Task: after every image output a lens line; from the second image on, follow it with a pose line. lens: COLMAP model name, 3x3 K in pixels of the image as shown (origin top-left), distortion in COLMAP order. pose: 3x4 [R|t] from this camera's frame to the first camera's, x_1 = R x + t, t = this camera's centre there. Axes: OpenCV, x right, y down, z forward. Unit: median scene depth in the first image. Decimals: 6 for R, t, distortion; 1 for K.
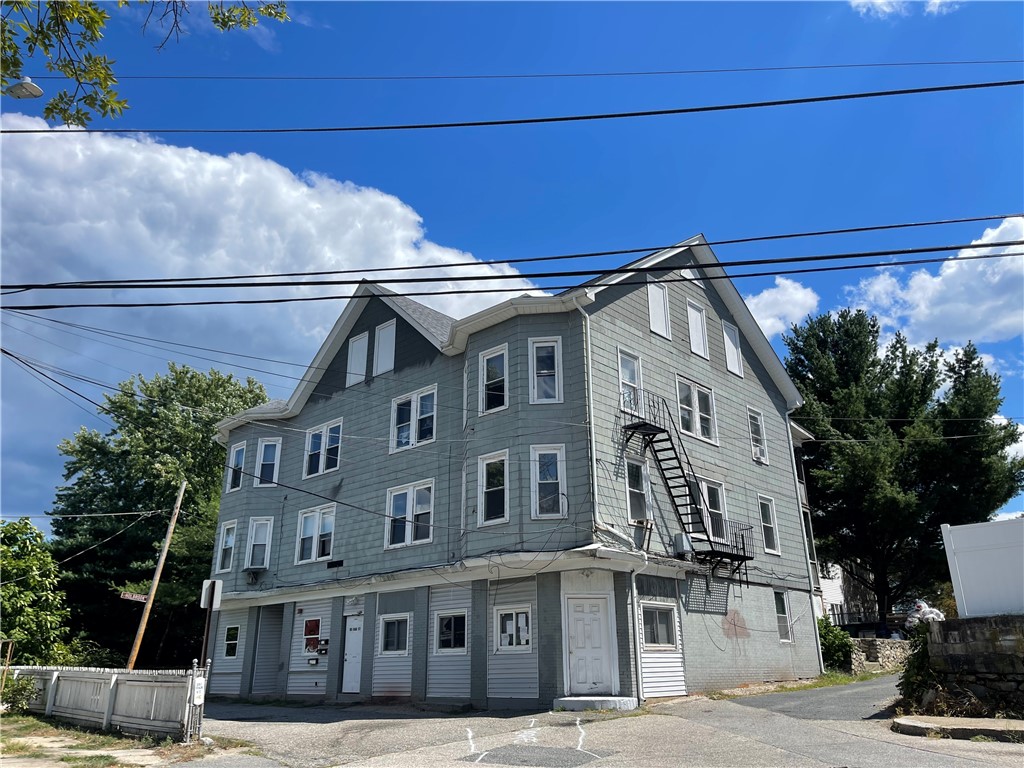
lens RADIAL K [[772.5, 0, 511.0], [0, 772.5, 378.6], [0, 0, 1]] dist [0.054550, -0.004459]
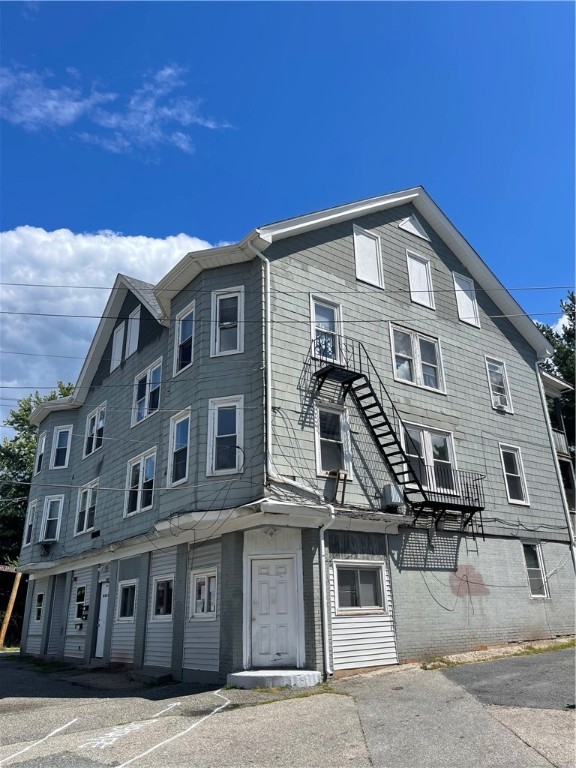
lens RADIAL K [[579.3, 0, 289.6], [0, 579.3, 386.1], [0, 0, 1]] dist [0.054550, -0.004459]
pose [[0.983510, -0.081762, -0.161316, 0.212772], [0.079699, 0.996633, -0.019233, 0.082130], [0.162345, 0.006059, 0.986715, 0.281993]]
